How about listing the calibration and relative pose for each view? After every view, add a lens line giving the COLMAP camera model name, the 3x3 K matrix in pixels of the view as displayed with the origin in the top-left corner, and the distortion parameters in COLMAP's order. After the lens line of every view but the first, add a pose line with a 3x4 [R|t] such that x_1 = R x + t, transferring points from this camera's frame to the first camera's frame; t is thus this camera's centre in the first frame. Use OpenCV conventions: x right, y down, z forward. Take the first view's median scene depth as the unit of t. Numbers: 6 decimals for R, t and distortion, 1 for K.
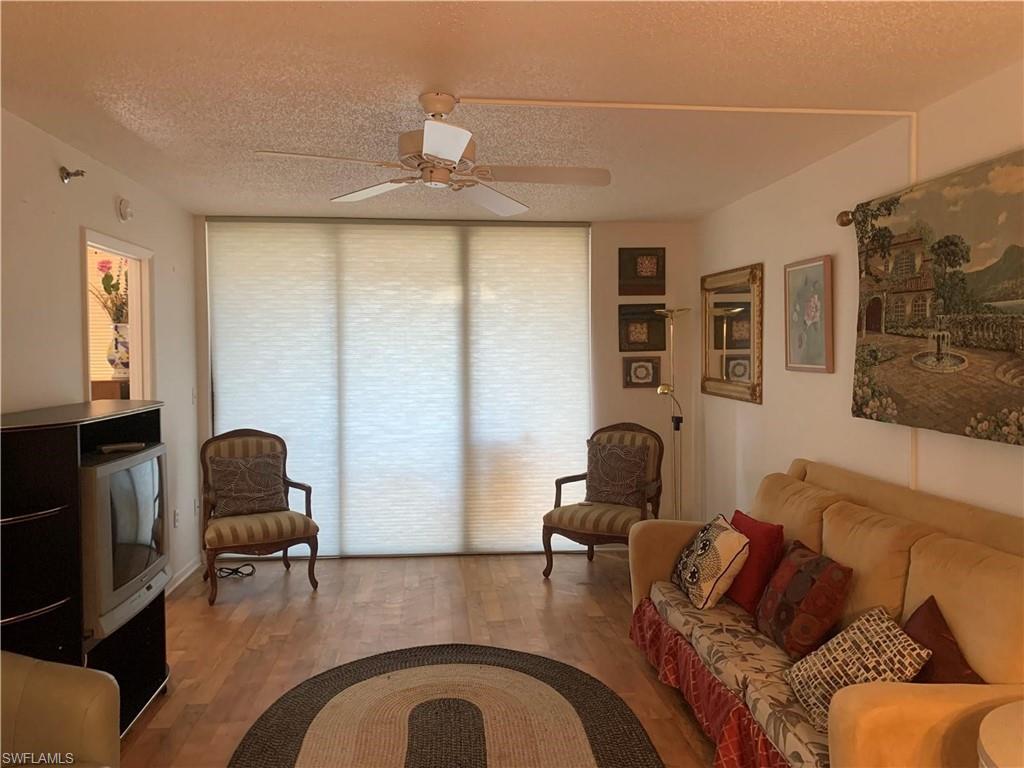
lens RADIAL K [[773.1, 0, 508.7], [0, 773.1, 381.4], [0, 0, 1]] dist [0.006670, -0.030992]
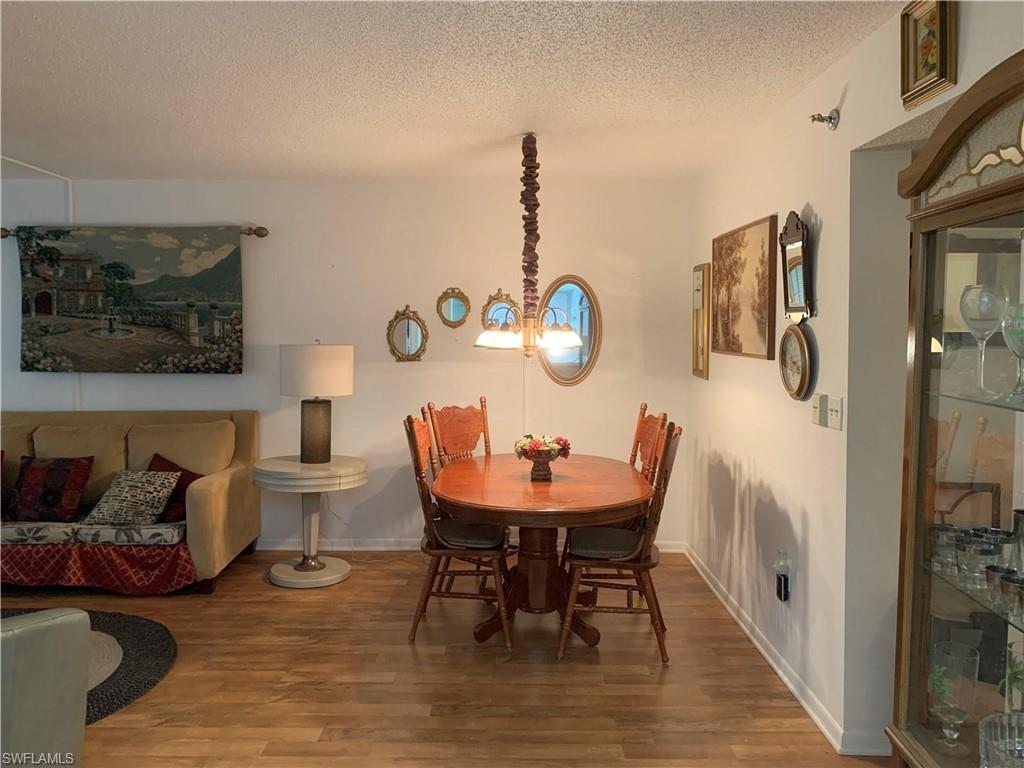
lens RADIAL K [[773.1, 0, 511.8], [0, 773.1, 380.8], [0, 0, 1]] dist [0.006670, -0.030992]
pose [[0.085226, -0.058398, 0.994649, -1.015917], [0.034739, 0.997848, 0.055610, 0.015551], [-0.995756, 0.029813, 0.087072, -0.050519]]
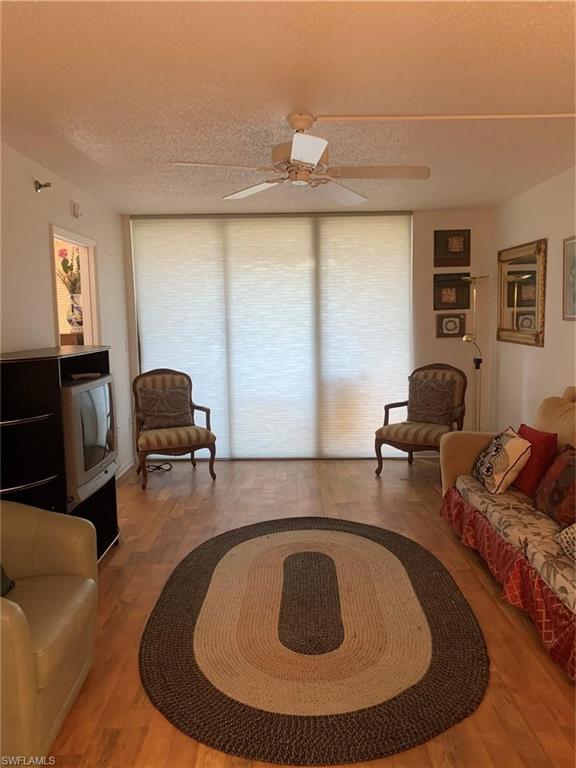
lens RADIAL K [[579.8, 0, 289.0], [0, 579.8, 385.0], [0, 0, 1]] dist [0.006670, -0.030992]
pose [[0.995148, -0.002142, -0.098368, -0.009837], [0.009509, 0.997177, 0.074485, 0.019517], [0.097931, -0.075059, 0.992359, -0.036103]]
